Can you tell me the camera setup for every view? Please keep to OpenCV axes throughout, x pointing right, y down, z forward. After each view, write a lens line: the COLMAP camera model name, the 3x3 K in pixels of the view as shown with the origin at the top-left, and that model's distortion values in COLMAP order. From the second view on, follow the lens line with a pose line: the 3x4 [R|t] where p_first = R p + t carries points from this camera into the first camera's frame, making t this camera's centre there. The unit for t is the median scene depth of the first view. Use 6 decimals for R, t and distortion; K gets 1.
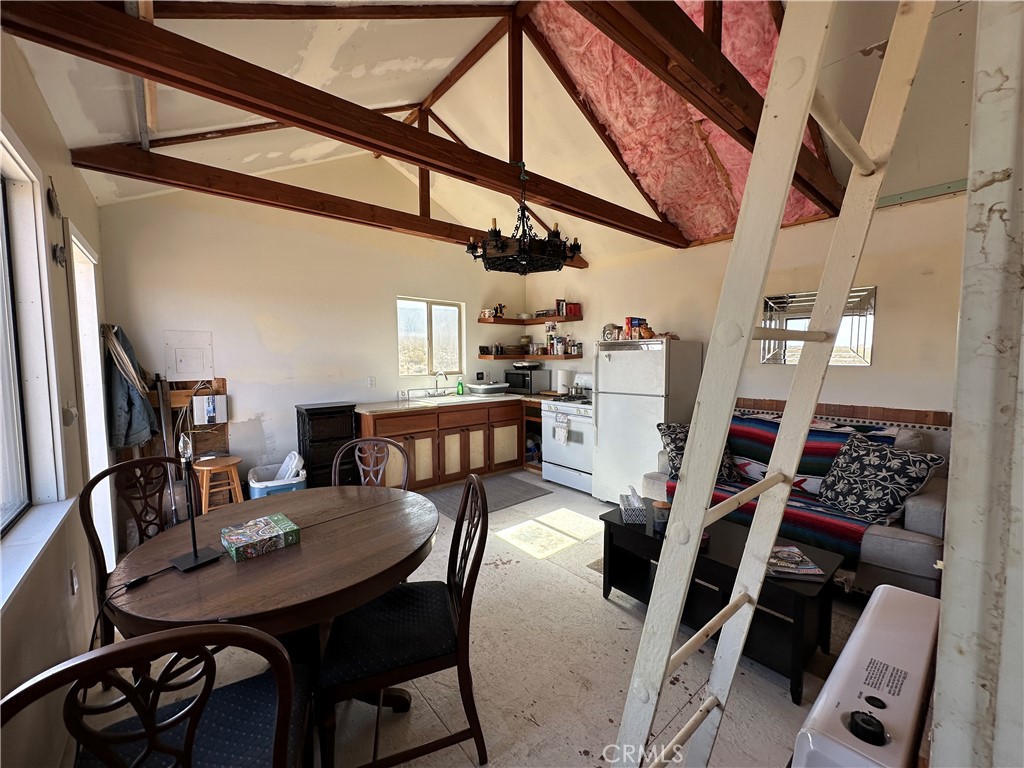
lens RADIAL K [[408.7, 0, 512.8], [0, 408.7, 385.6], [0, 0, 1]] dist [-0.002284, 0.000111]
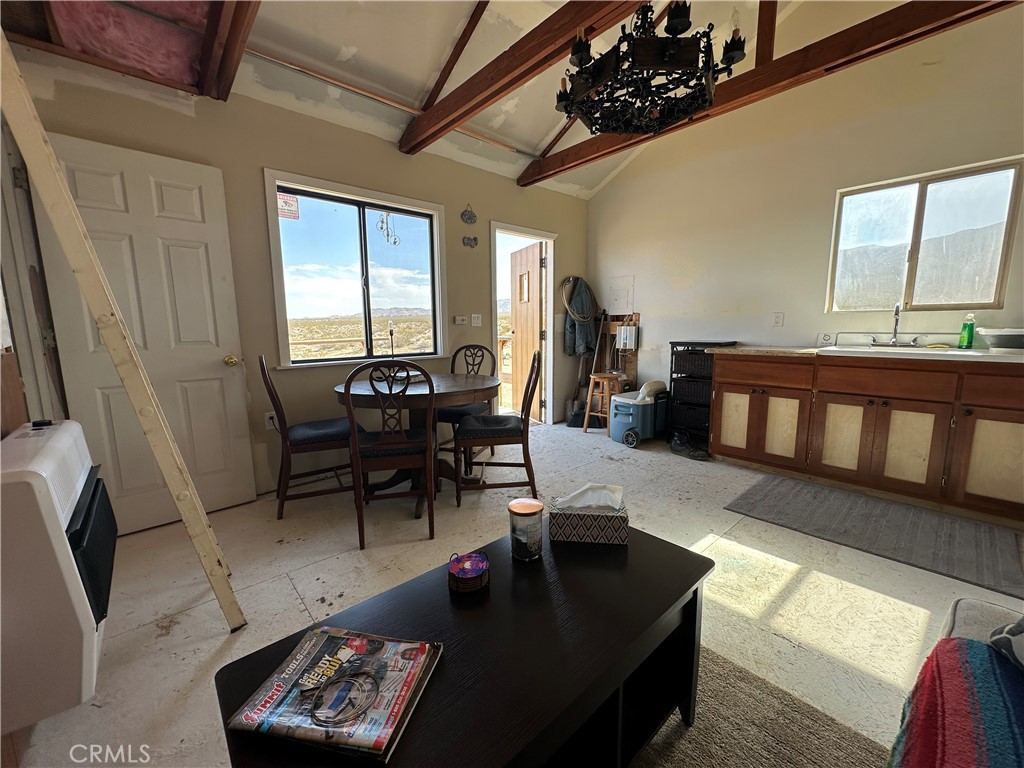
lens RADIAL K [[408.7, 0, 512.8], [0, 408.7, 385.6], [0, 0, 1]] dist [-0.002284, 0.000111]
pose [[0.029246, 0.149361, -0.988350, 0.506985], [-0.062778, 0.987095, 0.147314, 0.038895], [0.997599, 0.057738, 0.038245, 0.566422]]
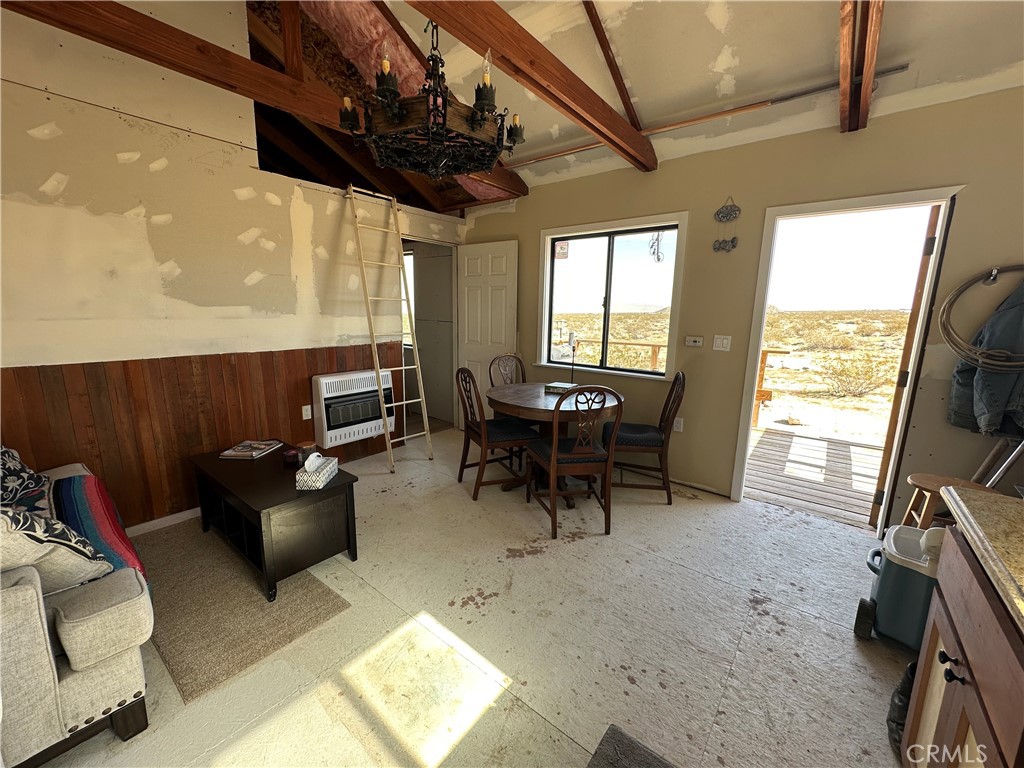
lens RADIAL K [[408.7, 0, 512.8], [0, 408.7, 385.6], [0, 0, 1]] dist [-0.002284, 0.000111]
pose [[-0.979787, 0.022554, -0.198767, 0.031050], [-0.029348, 0.966666, 0.254353, -0.080239], [0.197878, 0.255045, -0.946465, 1.218549]]
